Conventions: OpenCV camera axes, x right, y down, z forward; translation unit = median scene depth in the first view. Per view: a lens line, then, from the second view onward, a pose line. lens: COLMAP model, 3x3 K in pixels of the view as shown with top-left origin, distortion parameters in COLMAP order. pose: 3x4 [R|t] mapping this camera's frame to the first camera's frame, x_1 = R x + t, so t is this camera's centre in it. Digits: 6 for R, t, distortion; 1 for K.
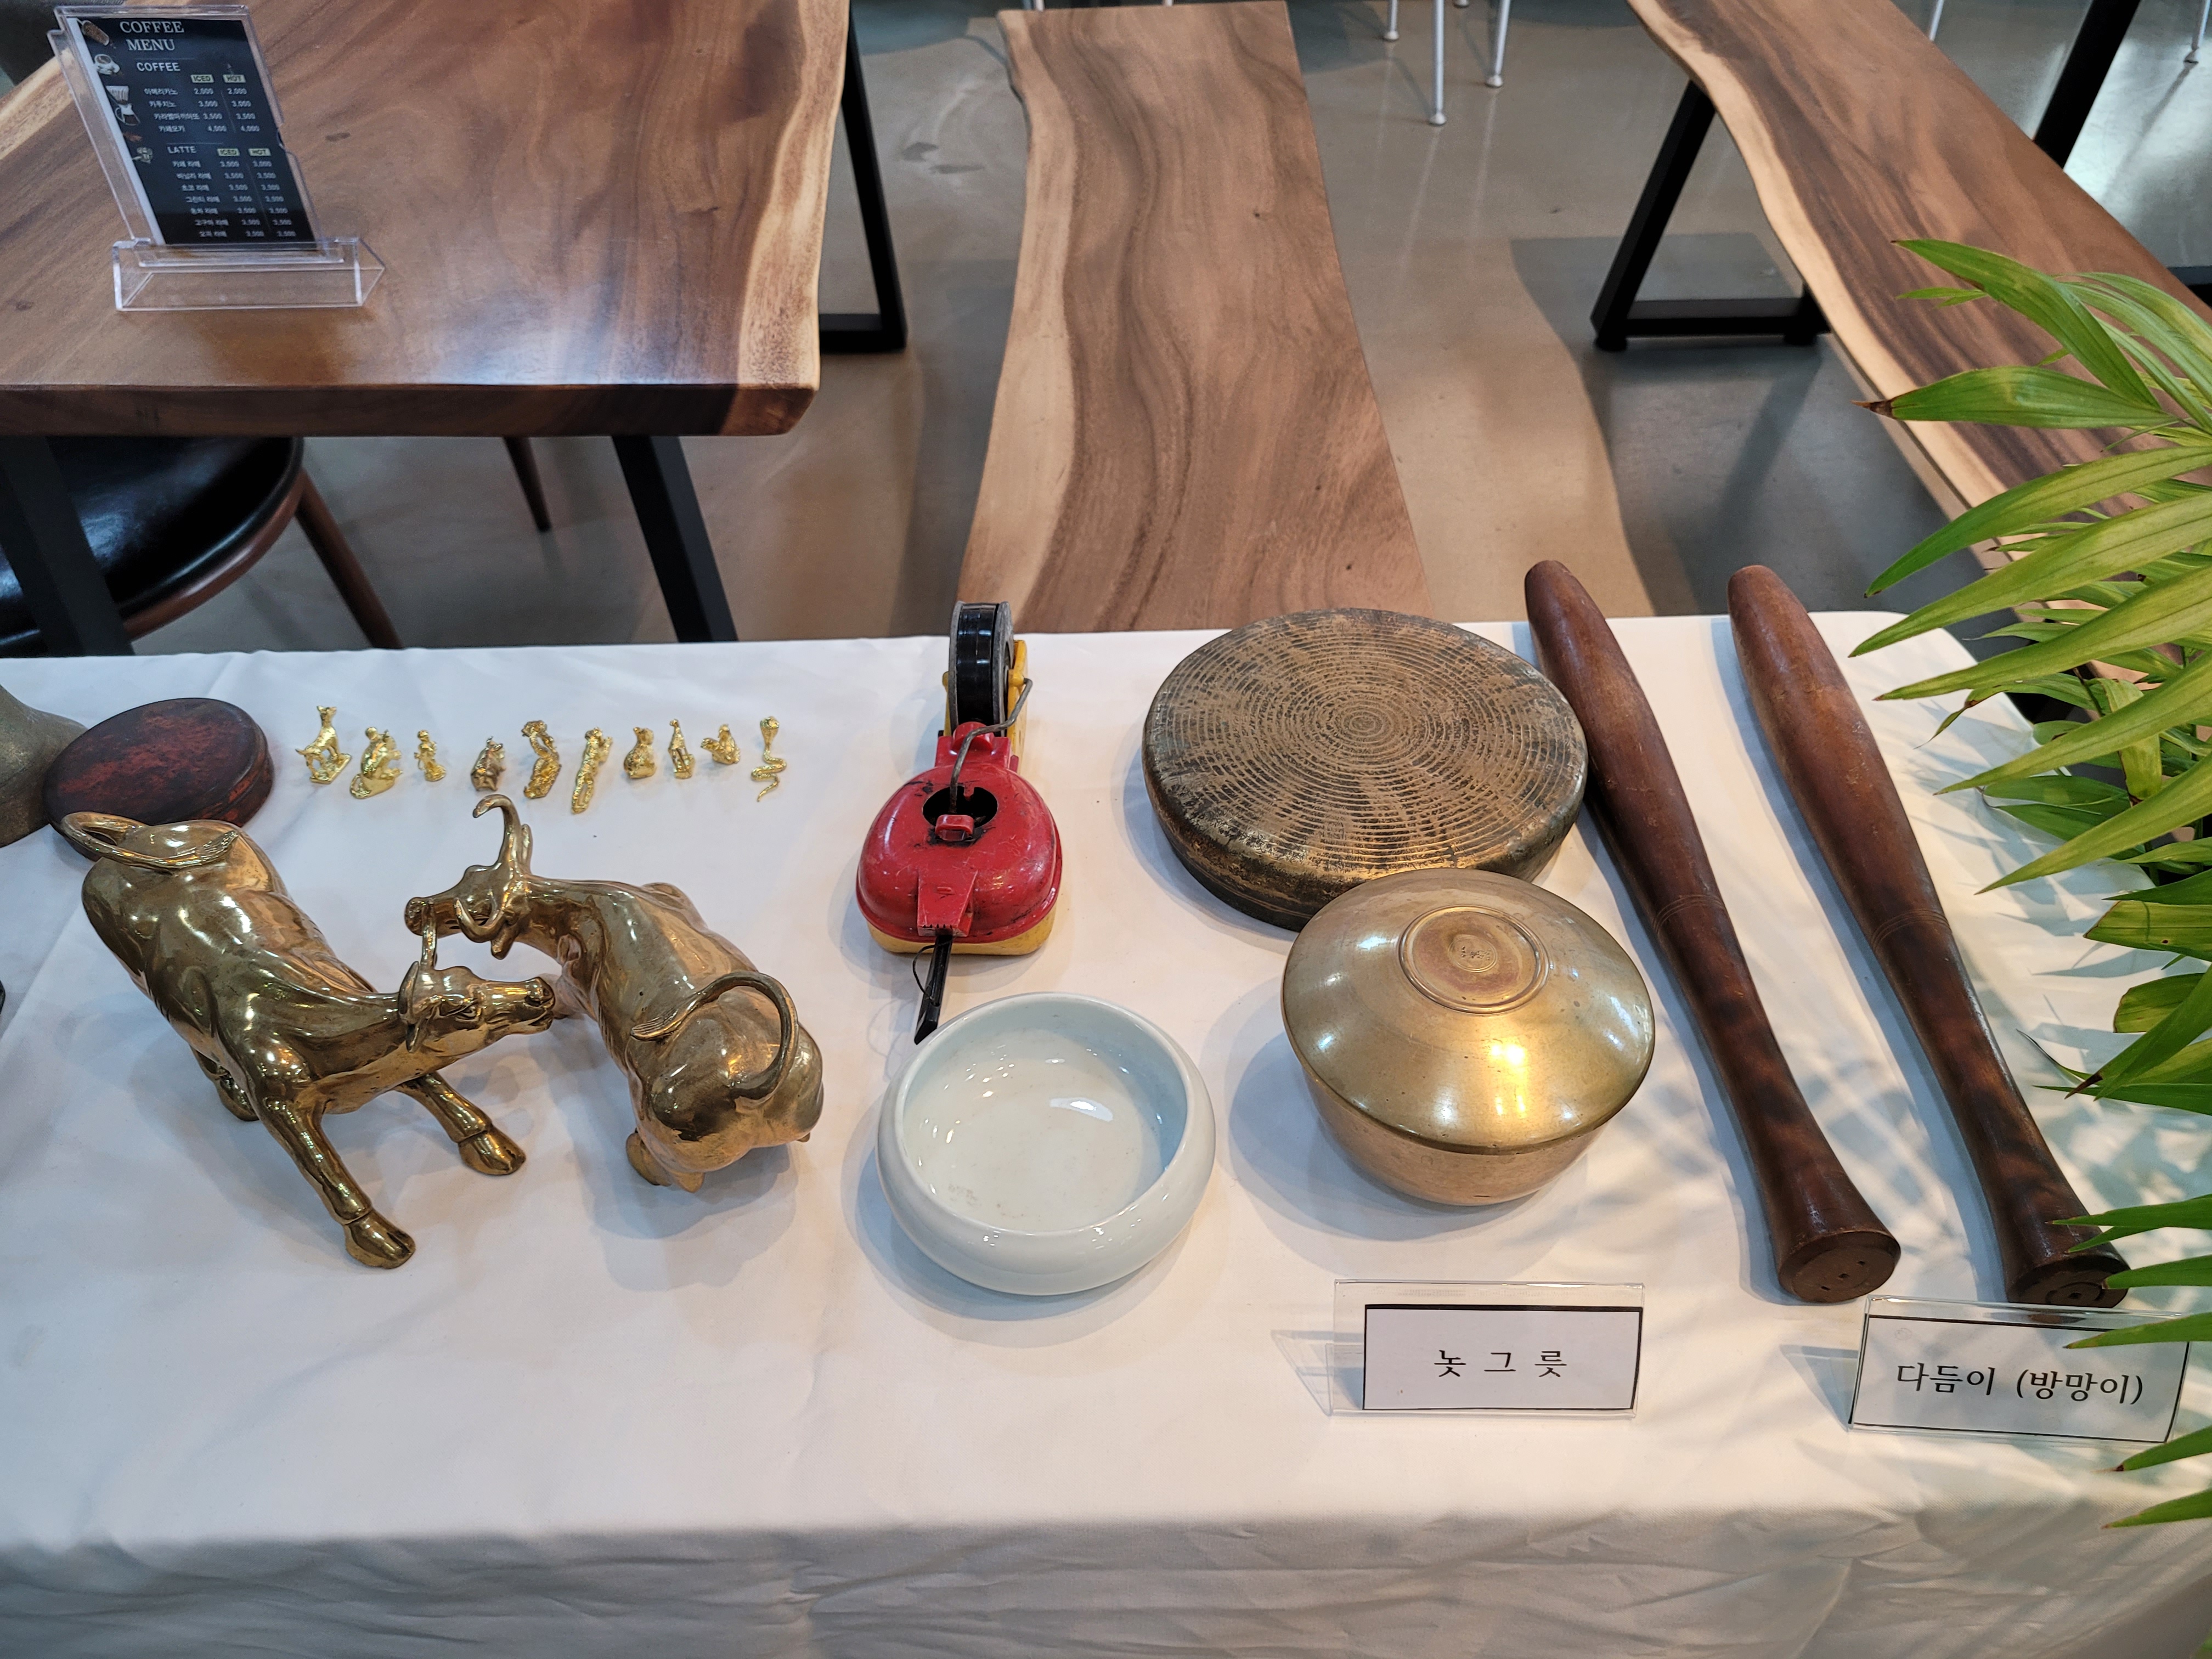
lens RADIAL K [[1665.5, 0, 1106.7], [0, 1665.5, 827.4], [0, 0, 1]] dist [0.056098, -0.043270]
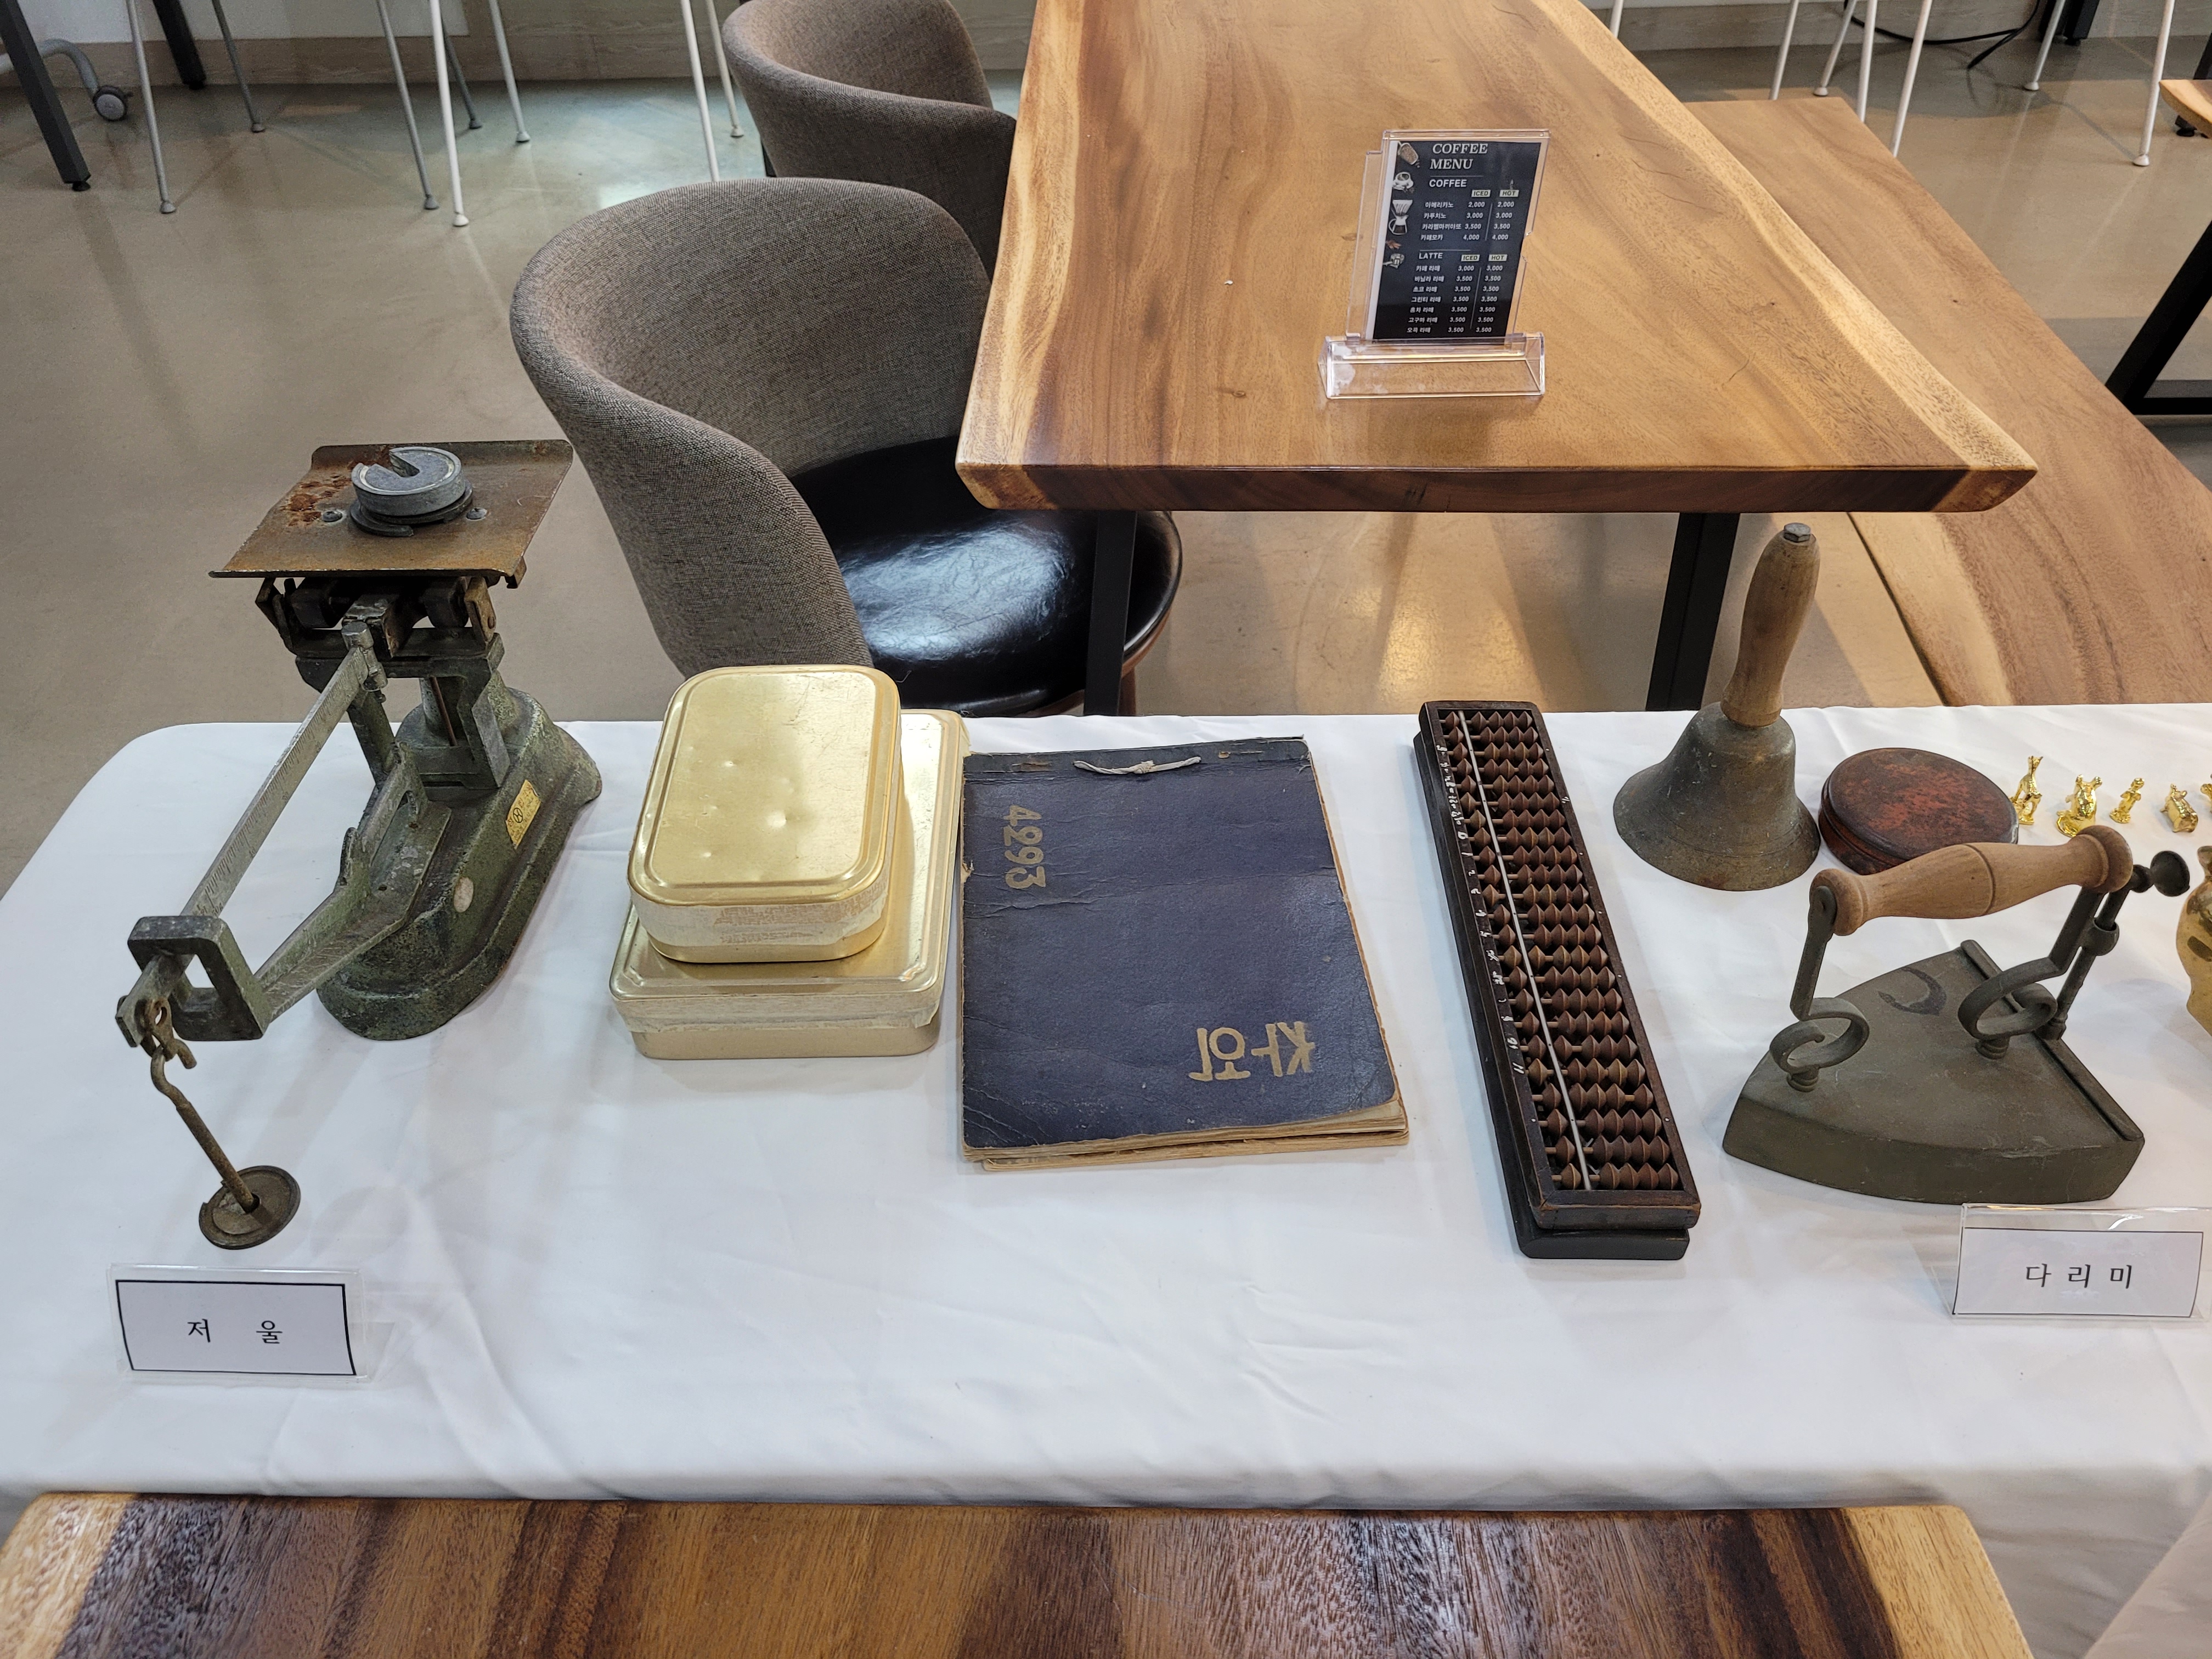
lens RADIAL K [[1665.5, 0, 1083.8], [0, 1665.5, 836.2], [0, 0, 1]] dist [0.056098, -0.043270]
pose [[0.999903, 0.013634, -0.002939, -0.764384], [-0.013709, 0.999531, -0.027394, 0.014681], [0.002564, 0.027431, 0.999620, -0.093729]]
